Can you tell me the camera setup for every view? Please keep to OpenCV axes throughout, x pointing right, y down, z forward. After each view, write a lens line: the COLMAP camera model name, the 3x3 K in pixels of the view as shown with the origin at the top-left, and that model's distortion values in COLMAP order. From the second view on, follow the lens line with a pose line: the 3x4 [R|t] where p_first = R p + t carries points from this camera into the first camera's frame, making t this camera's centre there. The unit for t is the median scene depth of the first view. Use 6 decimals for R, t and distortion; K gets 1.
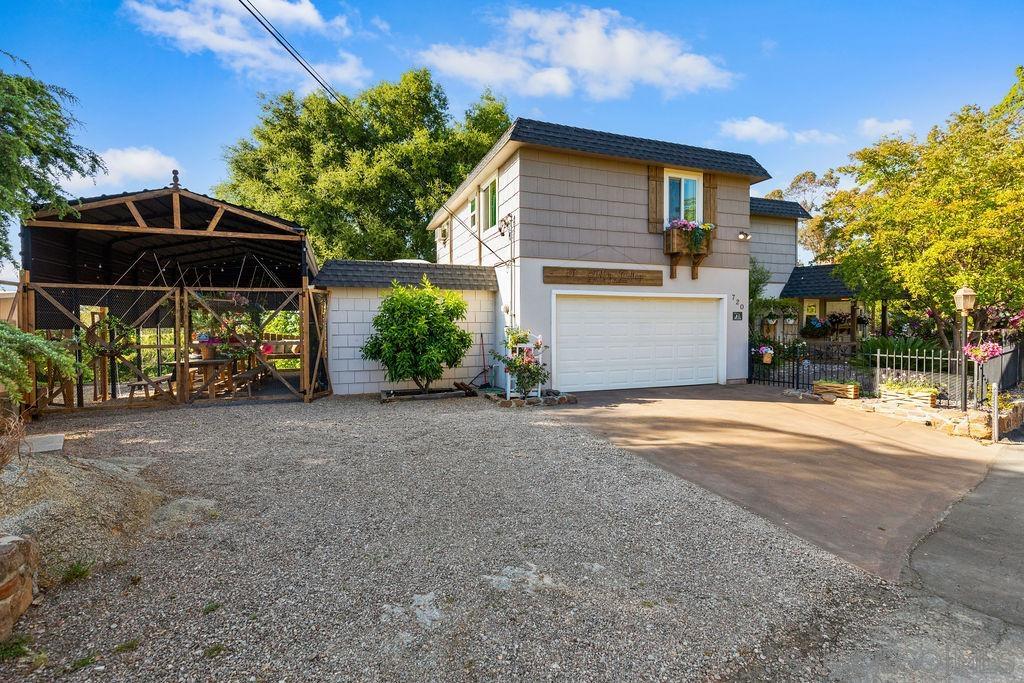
lens RADIAL K [[476.9, 0, 509.7], [0, 476.9, 308.5], [0, 0, 1]] dist [0.002851, 0.000333]
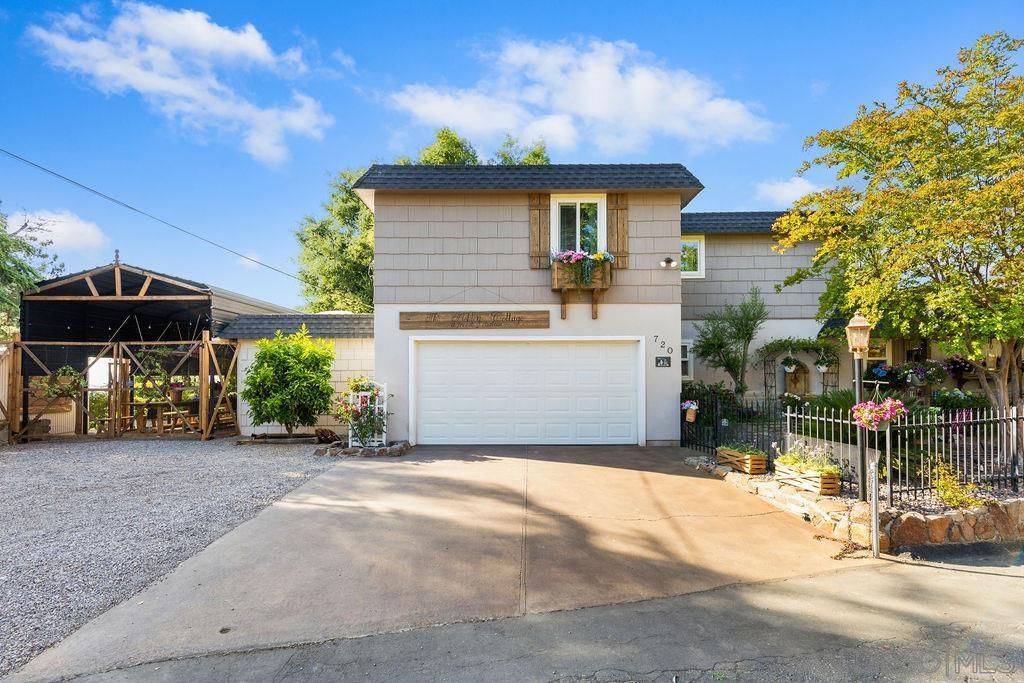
lens RADIAL K [[479.4, 0, 512.0], [0, 479.4, 341.5], [0, 0, 1]] dist [0.001297, 0.000087]
pose [[0.932889, -0.023857, -0.359372, 0.619212], [0.011206, 0.999243, -0.037245, 0.009920], [0.359989, 0.030719, 0.932451, 0.173749]]
